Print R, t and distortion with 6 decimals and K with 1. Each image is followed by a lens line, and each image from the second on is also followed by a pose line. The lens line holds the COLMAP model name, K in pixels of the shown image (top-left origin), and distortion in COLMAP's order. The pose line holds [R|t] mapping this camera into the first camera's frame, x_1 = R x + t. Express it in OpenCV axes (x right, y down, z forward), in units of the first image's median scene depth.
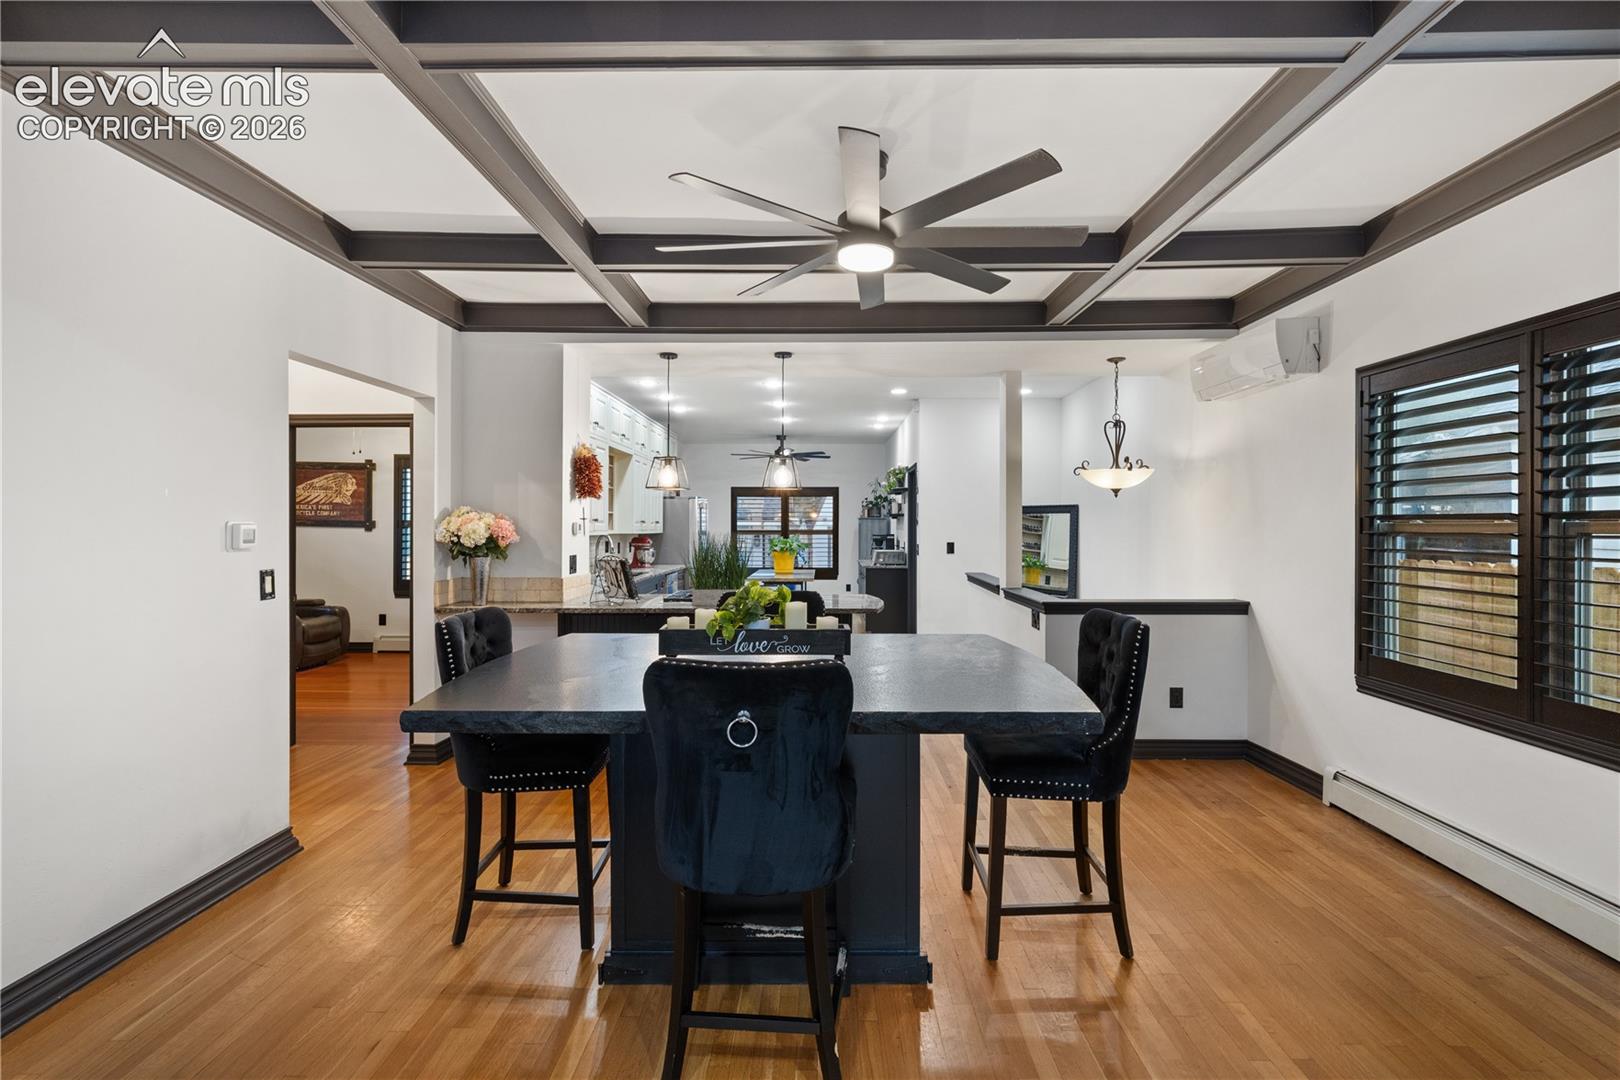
lens RADIAL K [[761.7, 0, 812.4], [0, 761.7, 527.4], [0, 0, 1]] dist [0.003571, 0.000665]
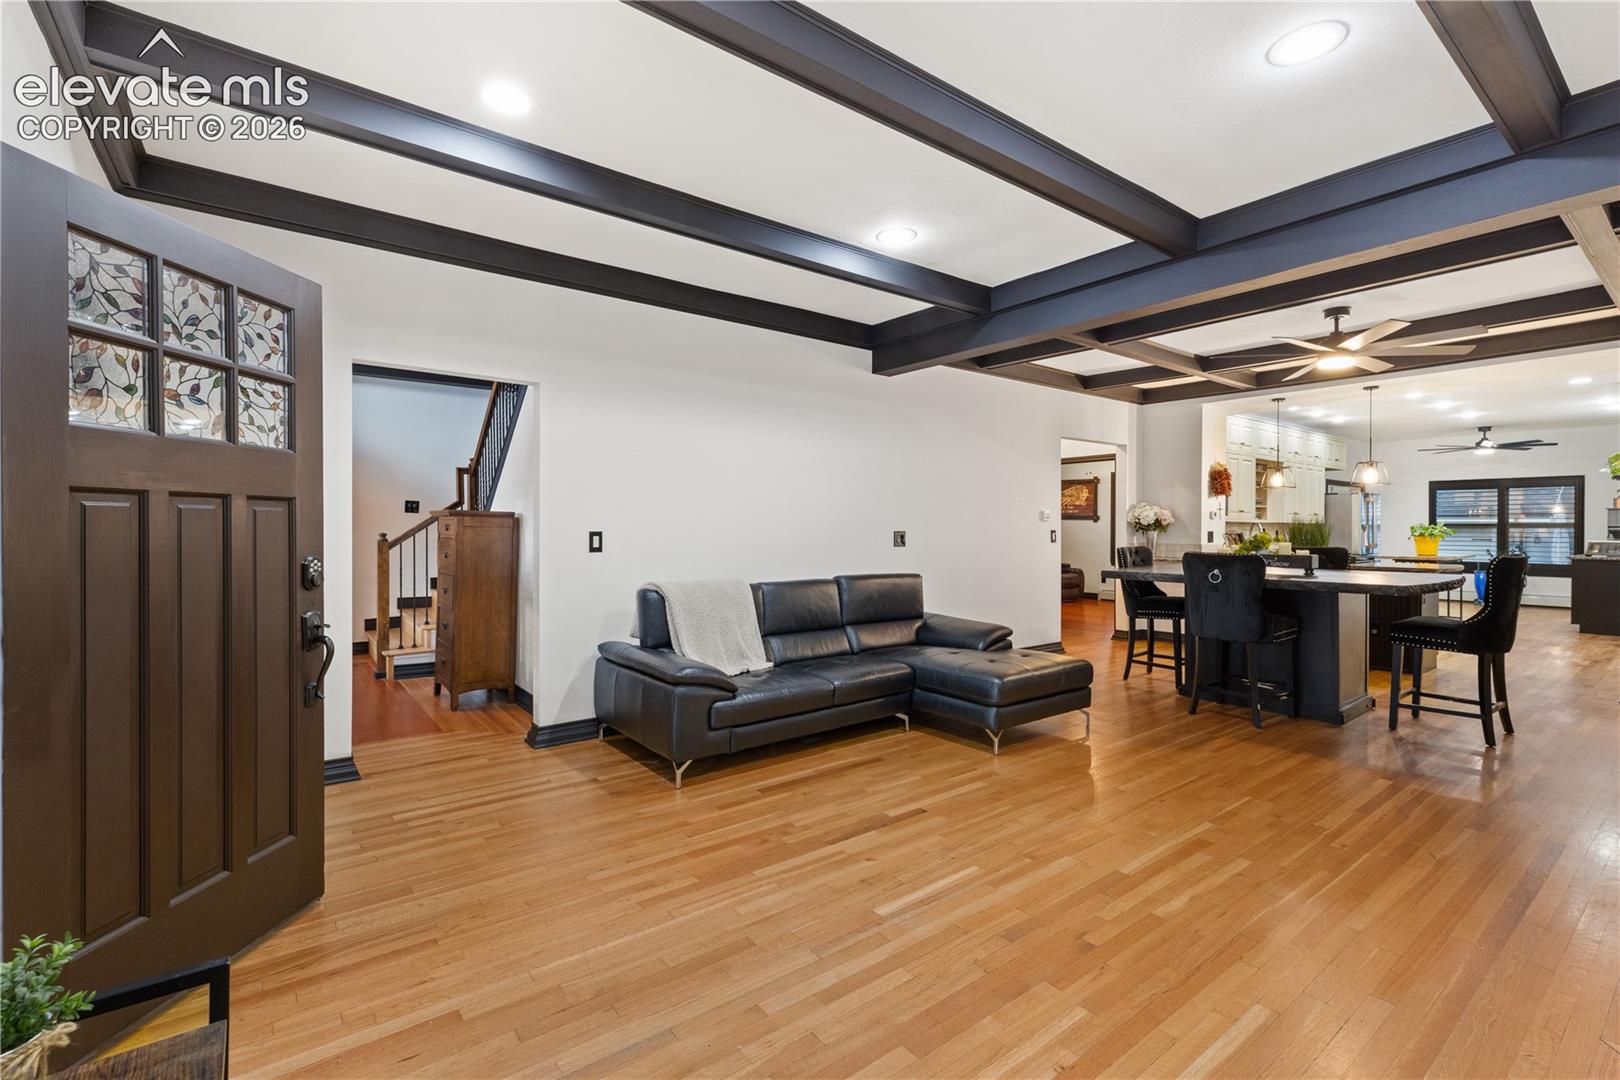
lens RADIAL K [[728.4, 0, 813.1], [0, 728.4, 530.4], [0, 0, 1]] dist [0.000625, -0.000075]
pose [[0.621192, 0.003293, -0.783651, 0.383029], [-0.003400, 0.999993, 0.001506, 0.035516], [0.783651, 0.001729, 0.621199, -0.638278]]
